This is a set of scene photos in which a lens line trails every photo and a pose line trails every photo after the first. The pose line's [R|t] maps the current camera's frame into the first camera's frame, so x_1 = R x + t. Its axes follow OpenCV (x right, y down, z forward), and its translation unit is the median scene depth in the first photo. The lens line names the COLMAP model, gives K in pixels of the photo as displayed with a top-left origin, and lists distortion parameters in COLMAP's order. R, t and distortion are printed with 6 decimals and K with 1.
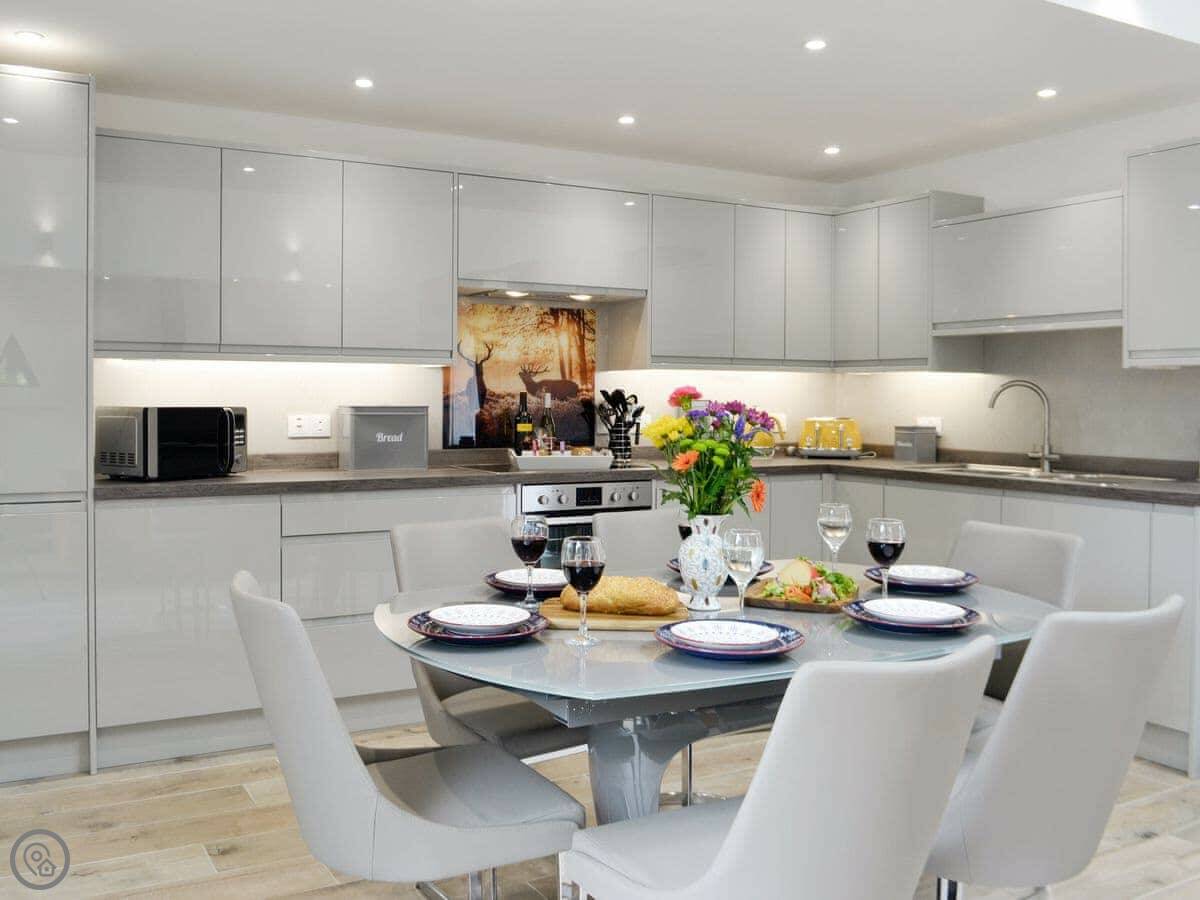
lens RADIAL K [[1139.0, 0, 596.4], [0, 1139.0, 444.9], [0, 0, 1]] dist [-0.080944, 0.000000]
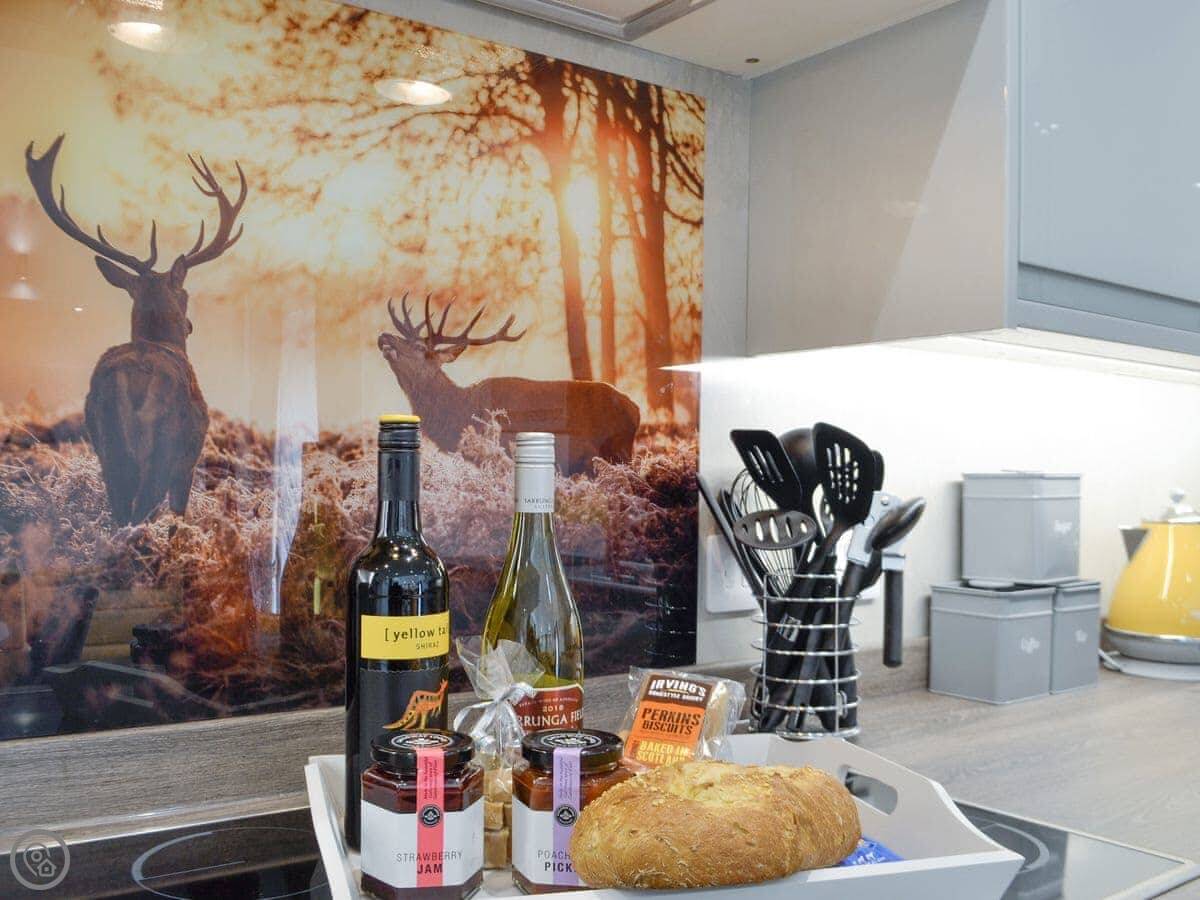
lens RADIAL K [[1139.0, 0, 603.7], [0, 1139.0, 460.6], [0, 0, 1]] dist [-0.080944, 0.000000]
pose [[0.992667, 0.010242, 0.120446, -0.051318], [-0.004775, 0.998949, -0.045589, -0.031528], [-0.120786, 0.044679, 0.991673, 0.781679]]
